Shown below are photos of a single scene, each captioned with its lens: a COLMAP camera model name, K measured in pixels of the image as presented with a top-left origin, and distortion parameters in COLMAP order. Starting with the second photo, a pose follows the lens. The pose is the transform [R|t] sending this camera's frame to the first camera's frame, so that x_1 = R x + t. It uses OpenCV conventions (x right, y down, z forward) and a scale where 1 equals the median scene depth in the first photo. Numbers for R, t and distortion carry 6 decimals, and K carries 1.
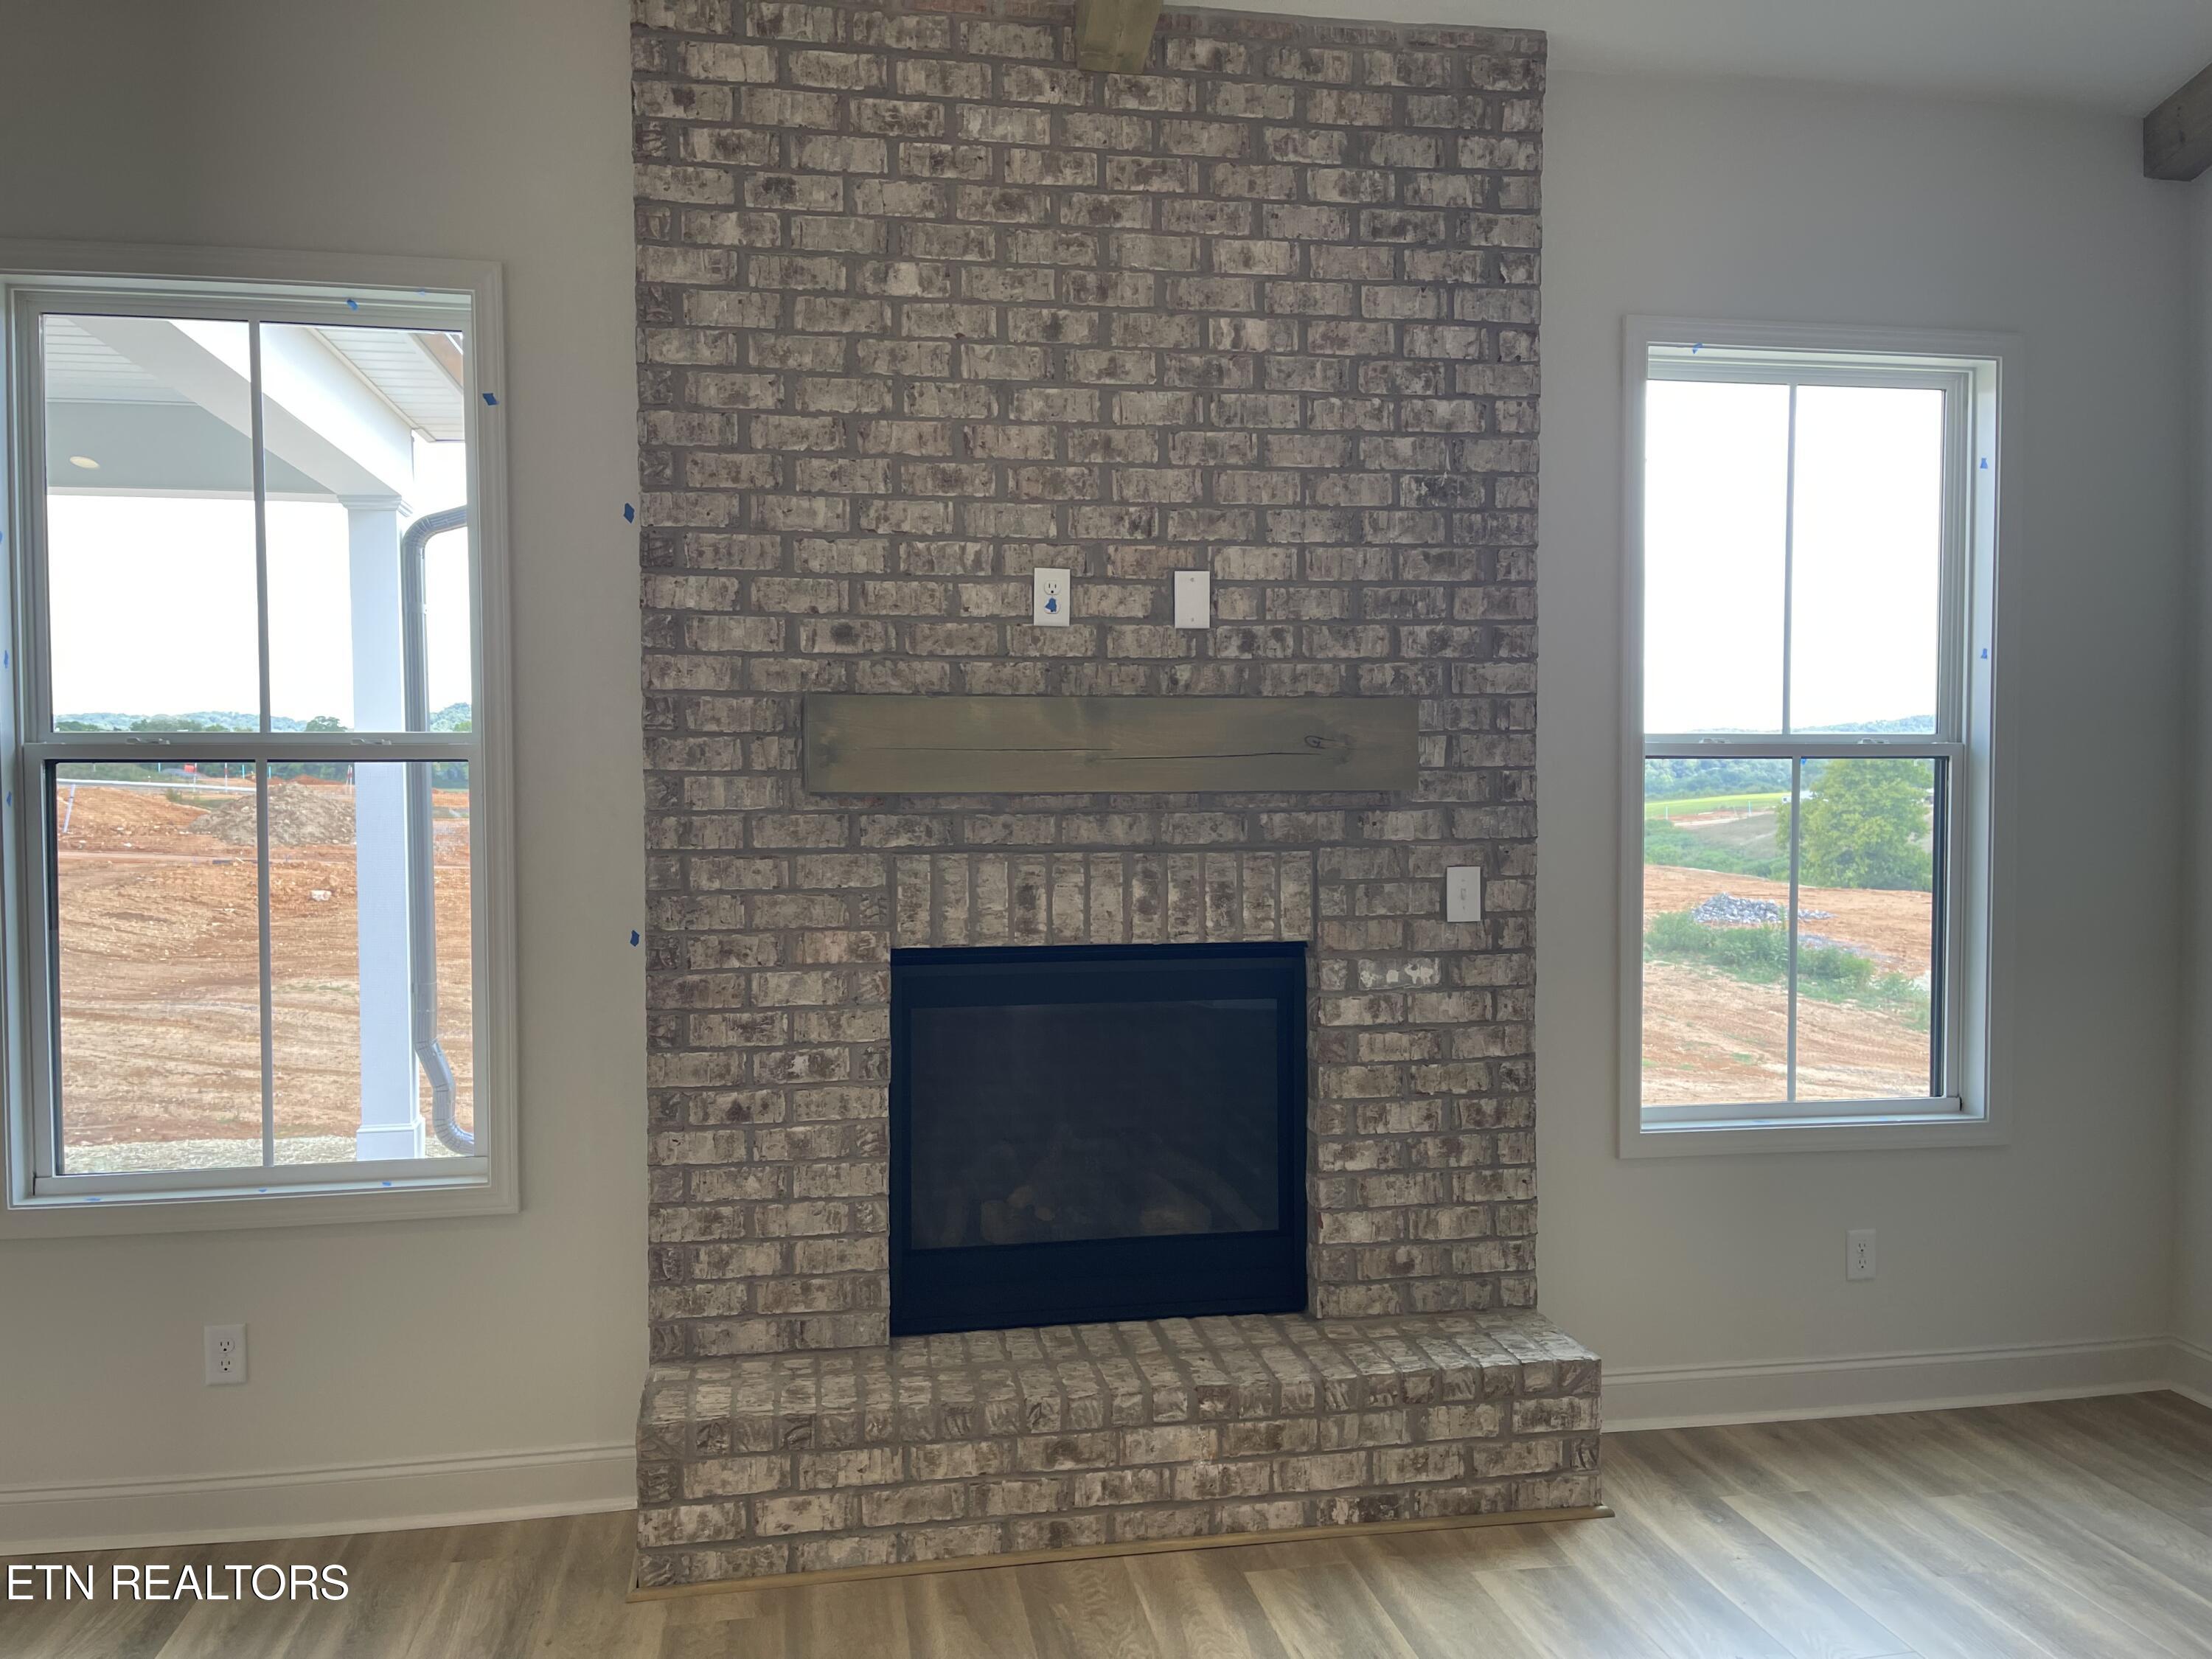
lens RADIAL K [[1681.1, 0, 1108.9], [0, 1681.1, 844.2], [0, 0, 1]] dist [0.063556, -0.052545]
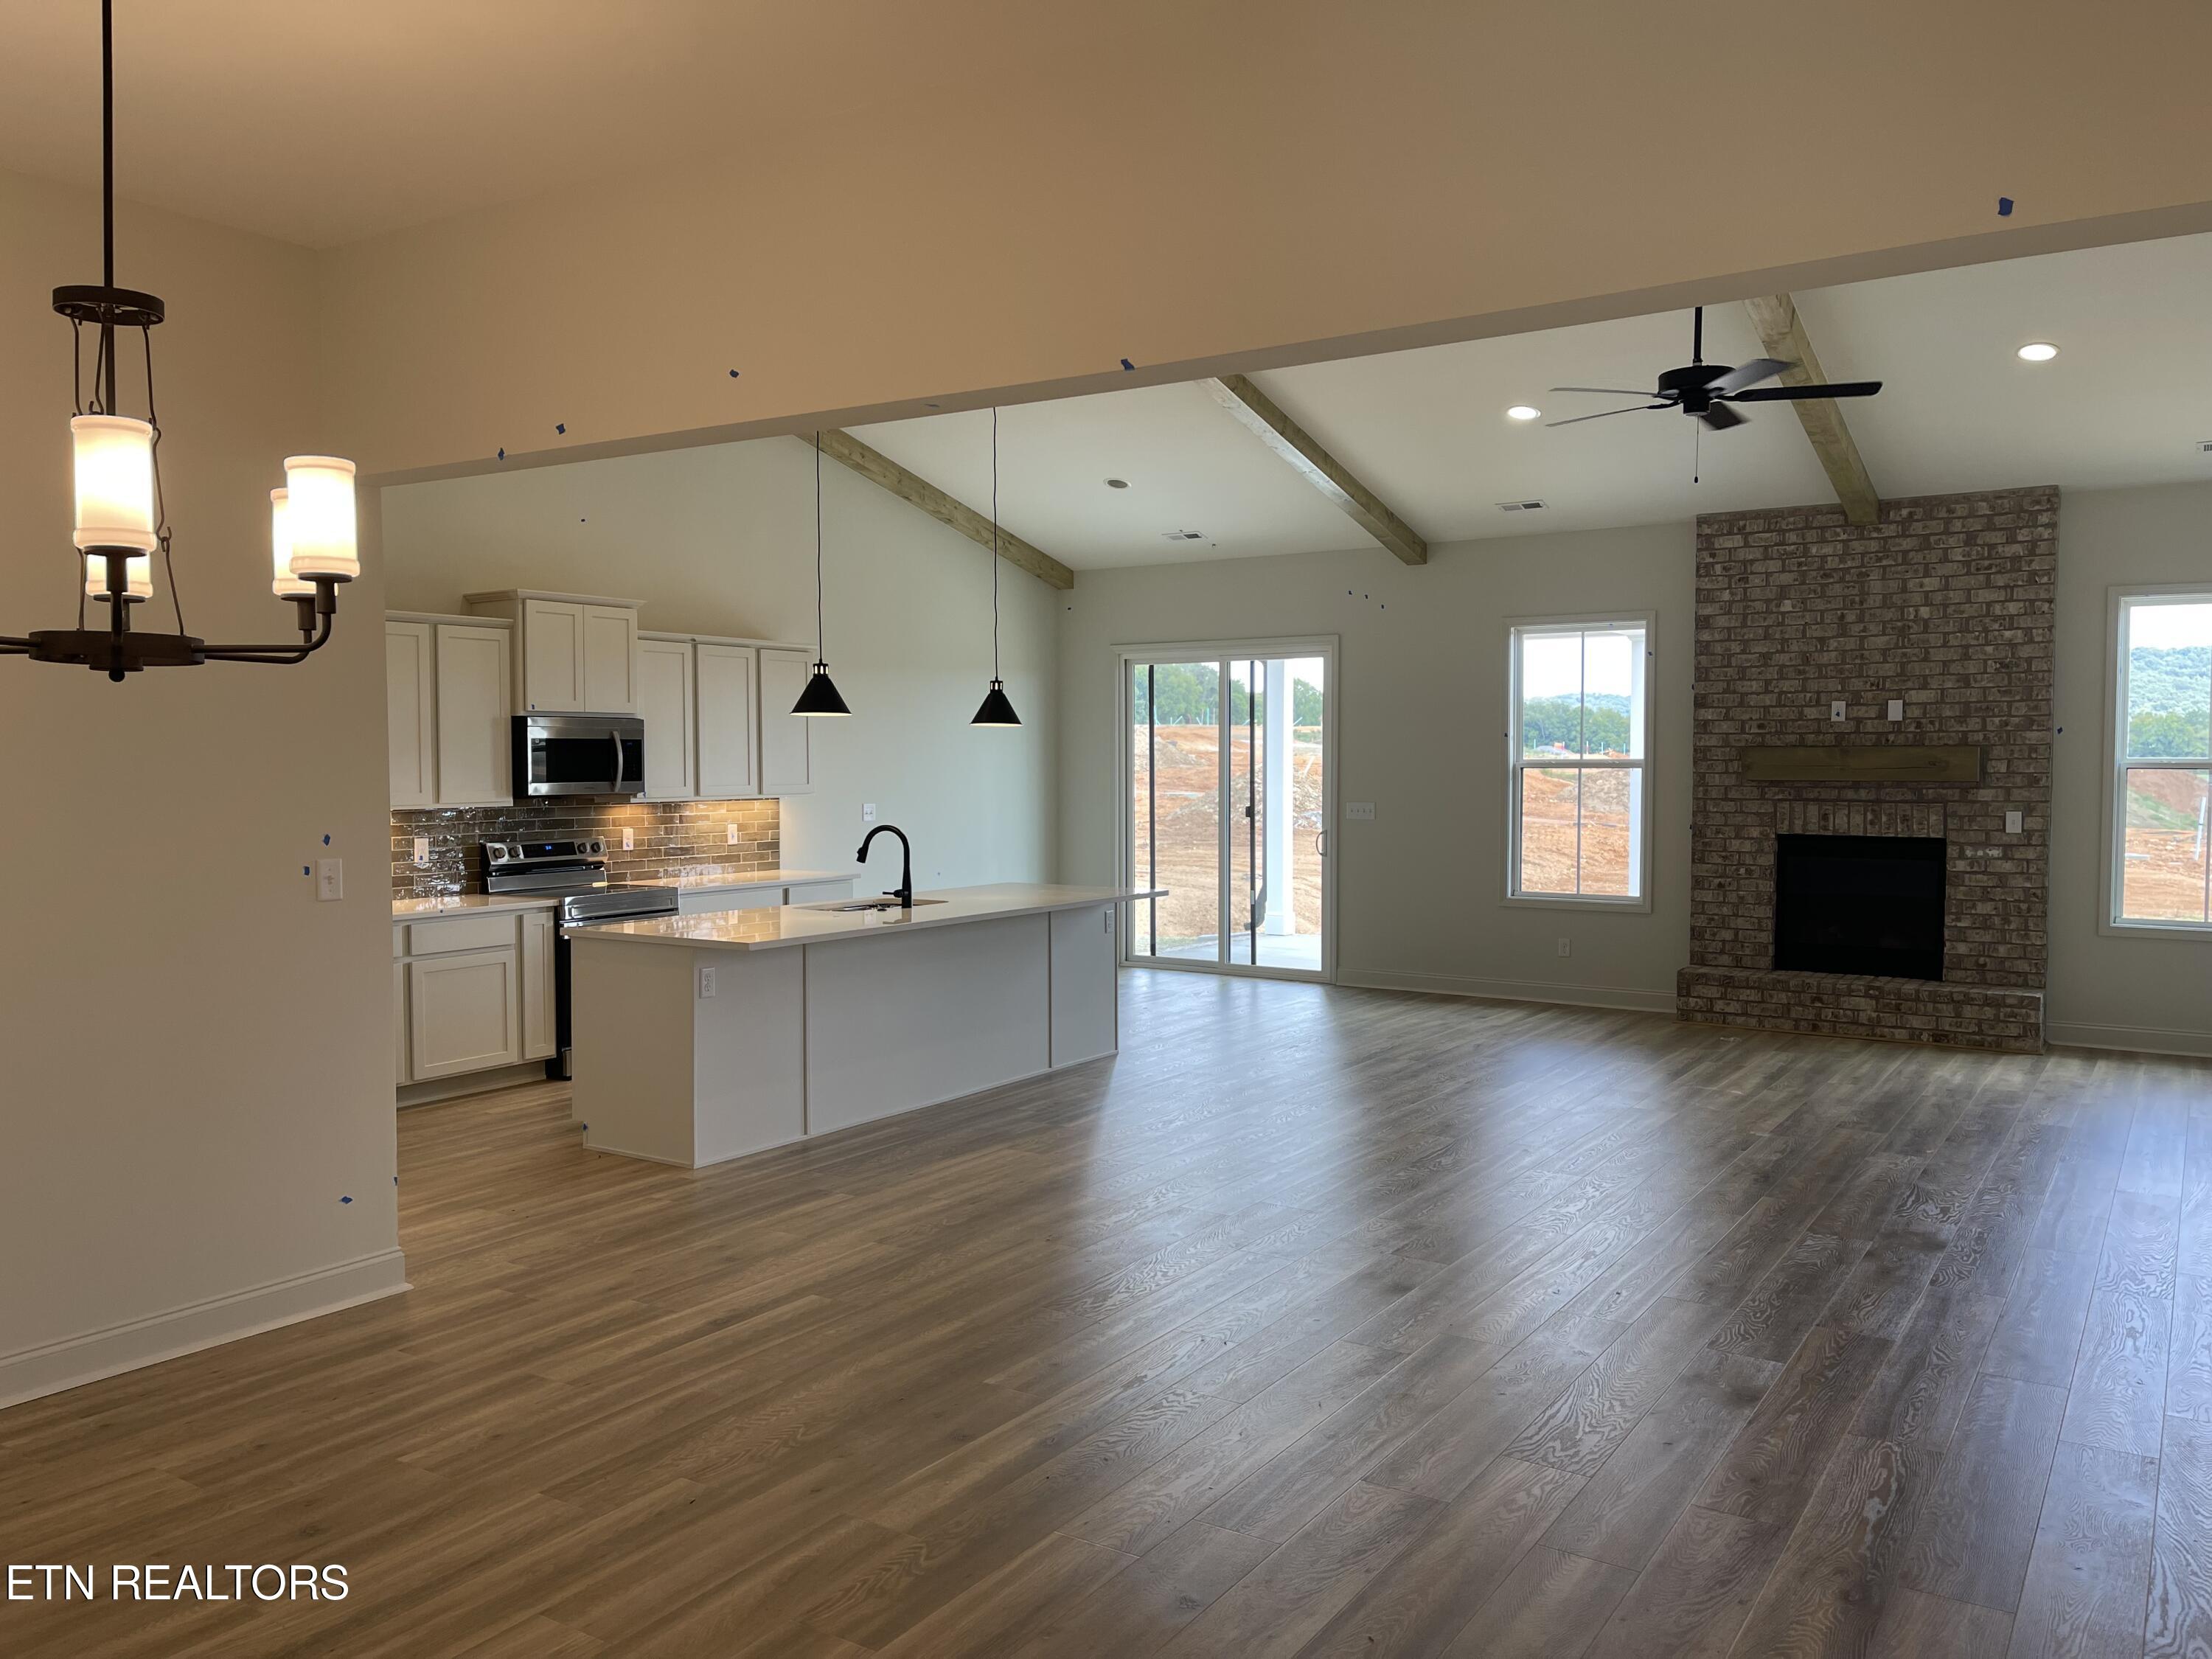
lens RADIAL K [[1681.1, 0, 1106.8], [0, 1681.1, 831.3], [0, 0, 1]] dist [0.063556, -0.052545]
pose [[0.727840, 0.035410, -0.684833, 1.040161], [-0.022270, 0.999360, 0.028004, 0.001827], [0.685386, -0.005131, 0.728162, -1.934025]]
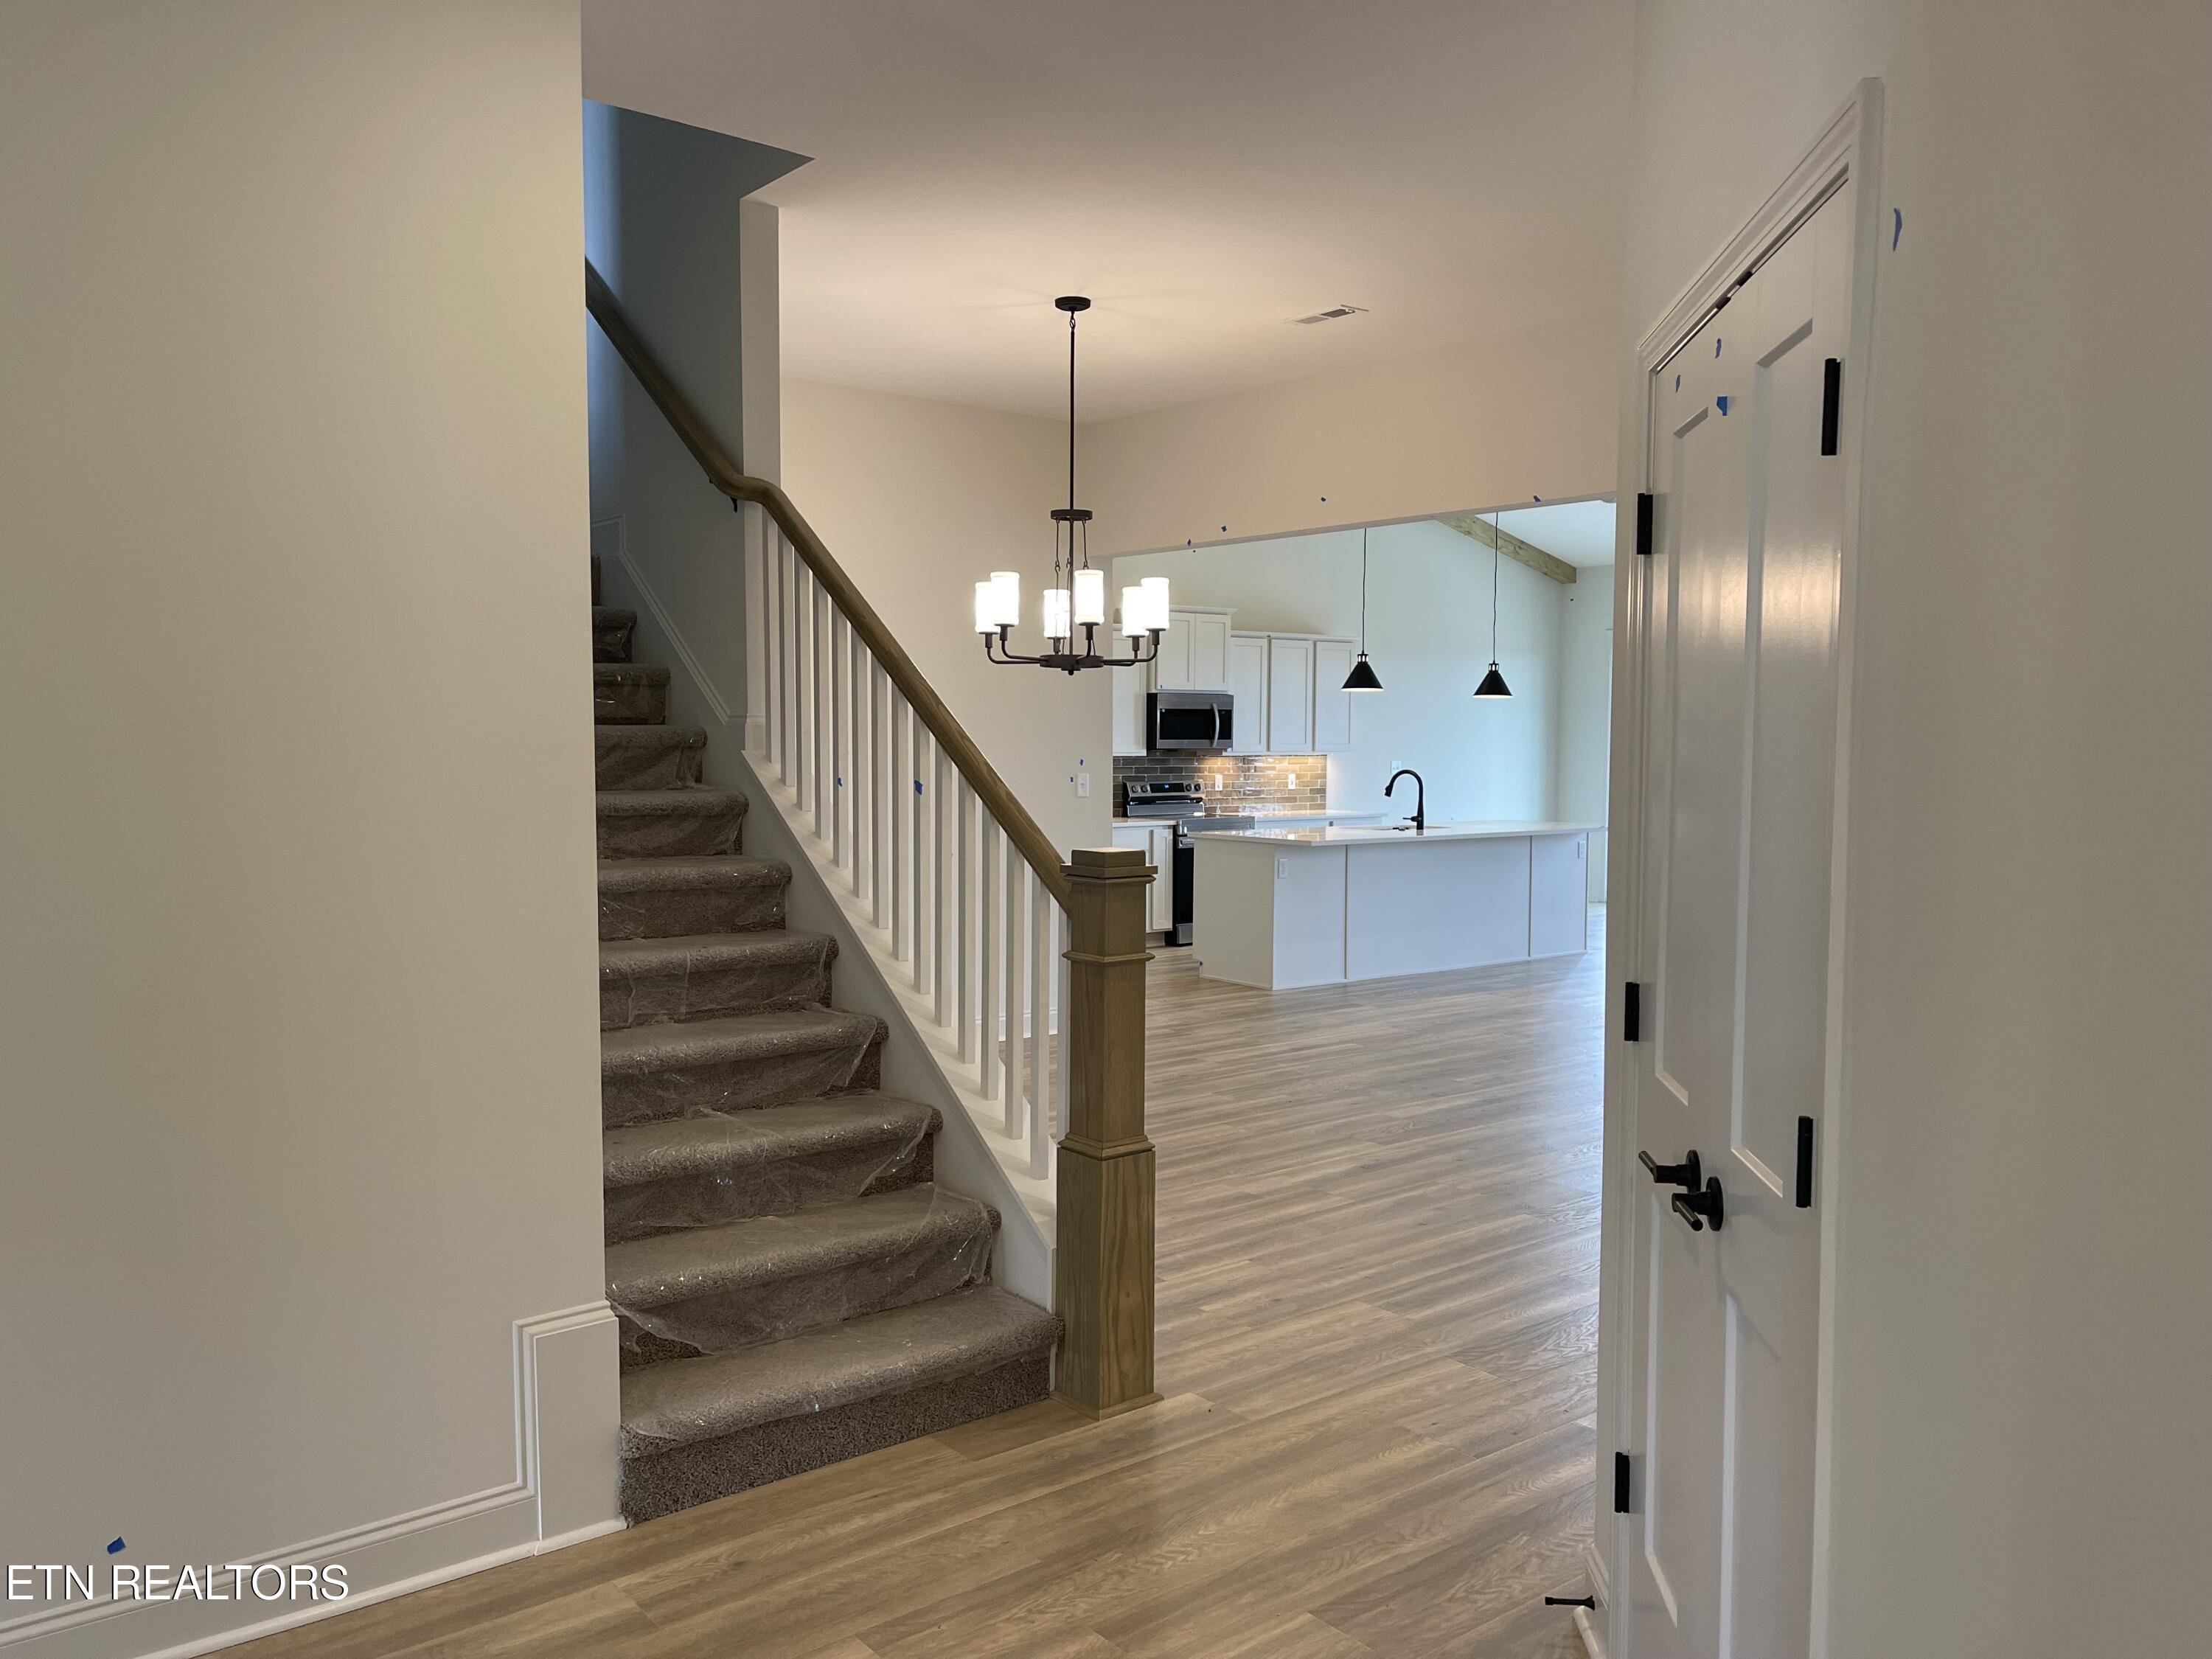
lens RADIAL K [[1681.1, 0, 1089.6], [0, 1681.1, 850.0], [0, 0, 1]] dist [0.063556, -0.052545]
pose [[0.471990, 0.067501, -0.879016, 1.974938], [-0.030916, 0.997719, 0.060016, 0.054090], [0.881062, -0.001152, 0.473000, -2.657389]]
